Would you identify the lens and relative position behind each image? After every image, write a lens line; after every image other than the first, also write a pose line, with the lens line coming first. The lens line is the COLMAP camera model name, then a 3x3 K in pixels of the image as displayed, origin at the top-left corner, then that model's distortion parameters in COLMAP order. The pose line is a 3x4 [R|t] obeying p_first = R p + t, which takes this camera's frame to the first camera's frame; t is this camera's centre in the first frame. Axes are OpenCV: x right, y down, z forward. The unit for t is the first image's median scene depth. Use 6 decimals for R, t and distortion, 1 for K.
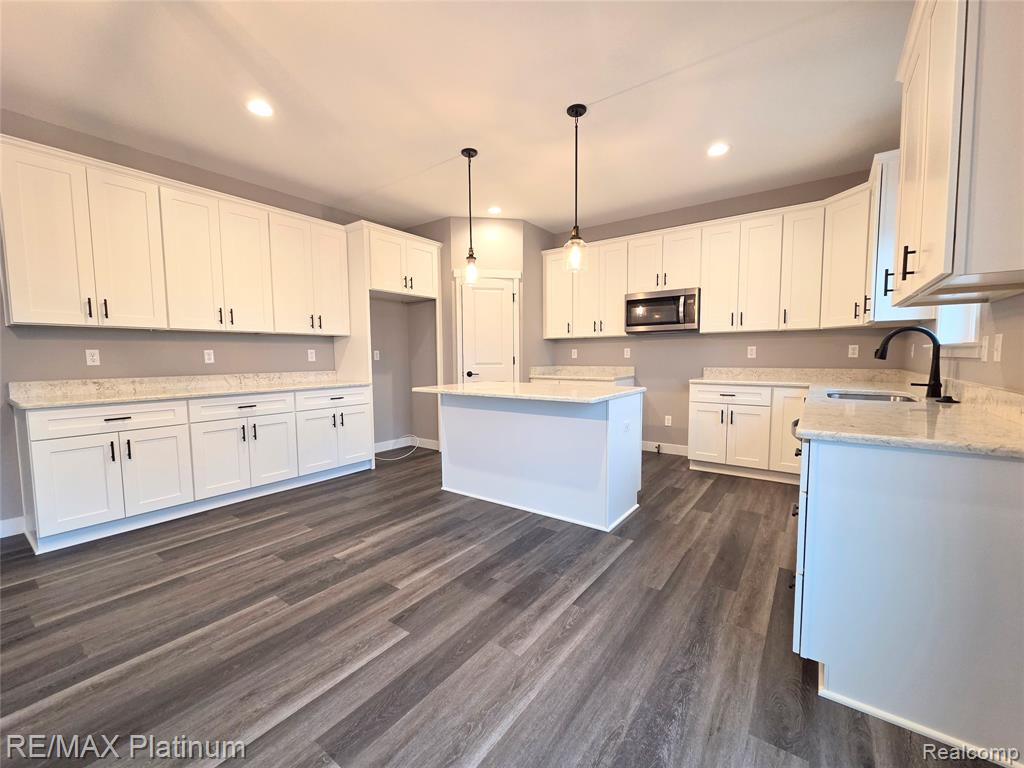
lens RADIAL K [[419.9, 0, 512.7], [0, 419.9, 388.5], [0, 0, 1]] dist [-0.000355, -0.000237]
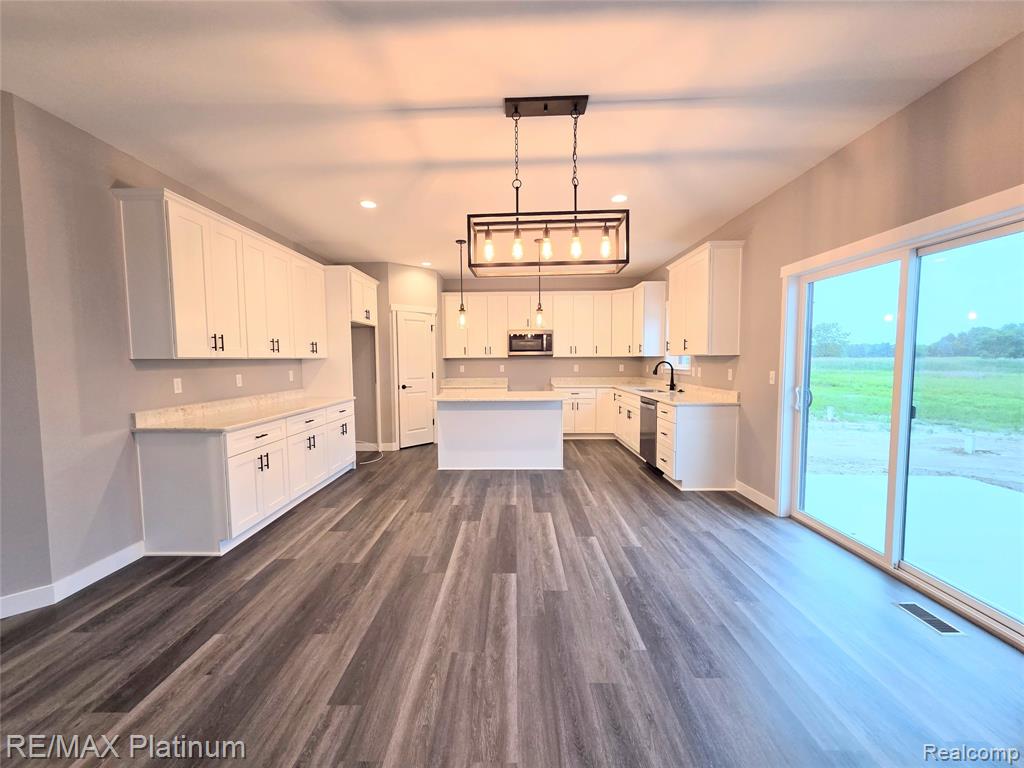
lens RADIAL K [[419.9, 0, 512.7], [0, 419.9, 388.5], [0, 0, 1]] dist [-0.000355, -0.000237]
pose [[0.812869, -0.039672, 0.581093, -0.924939], [0.045754, 0.998944, 0.004195, -0.032161], [-0.580646, 0.023178, 0.813826, -0.357423]]
